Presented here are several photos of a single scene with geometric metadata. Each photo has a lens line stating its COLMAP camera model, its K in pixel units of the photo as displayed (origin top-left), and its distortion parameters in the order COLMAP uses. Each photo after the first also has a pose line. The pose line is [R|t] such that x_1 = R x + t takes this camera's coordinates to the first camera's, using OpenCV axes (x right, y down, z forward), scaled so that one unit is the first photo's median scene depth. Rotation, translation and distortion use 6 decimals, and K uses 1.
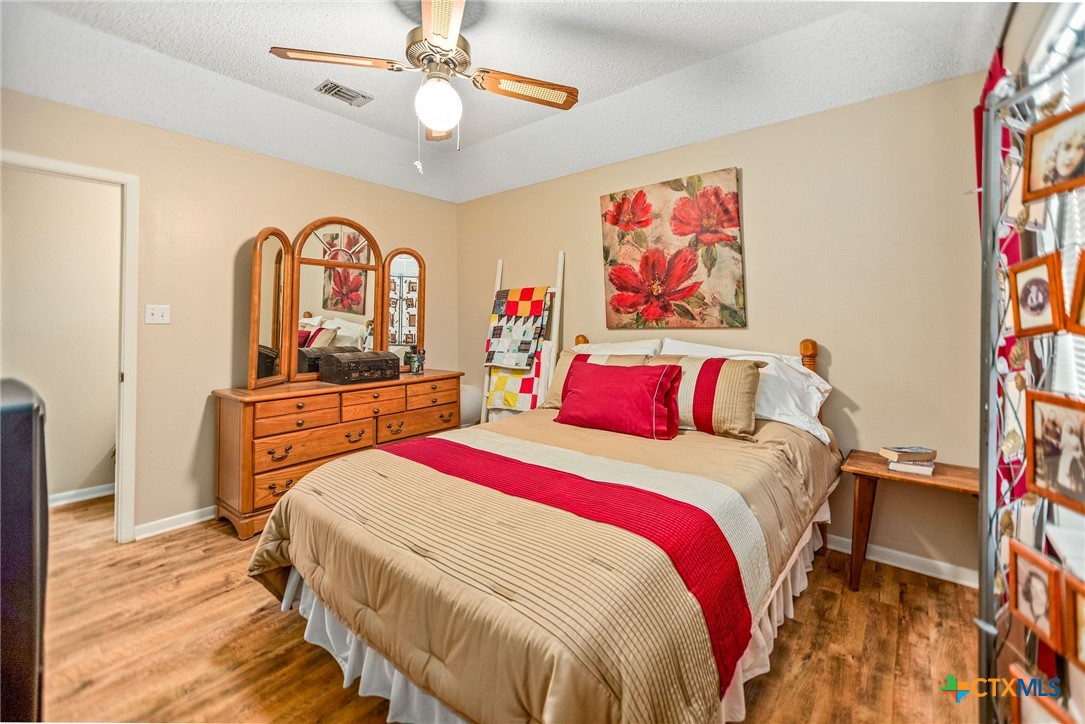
lens RADIAL K [[448.9, 0, 546.4], [0, 448.9, 337.1], [0, 0, 1]] dist [-0.009722, 0.000373]
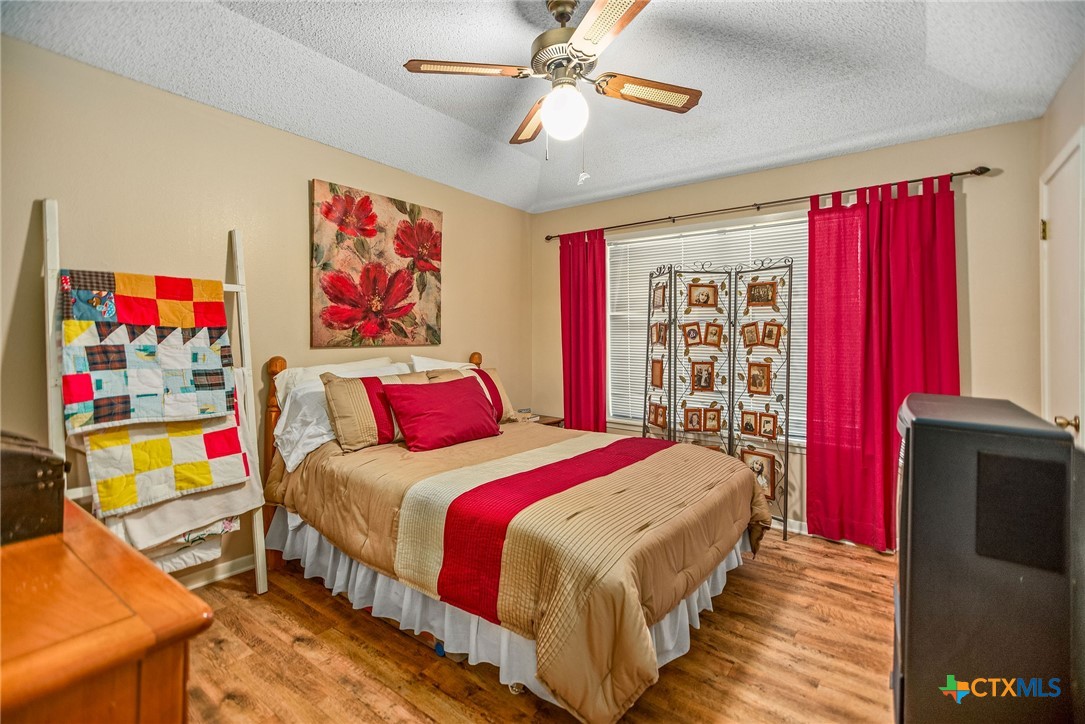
lens RADIAL K [[506.0, 0, 542.5], [0, 506.0, 362.0], [0, 0, 1]] dist [0.001010, -0.000026]
pose [[-0.023333, -0.039256, 0.998957, -0.840624], [0.027819, 0.998816, 0.039900, -0.018901], [-0.999341, 0.028721, -0.022213, 0.670378]]
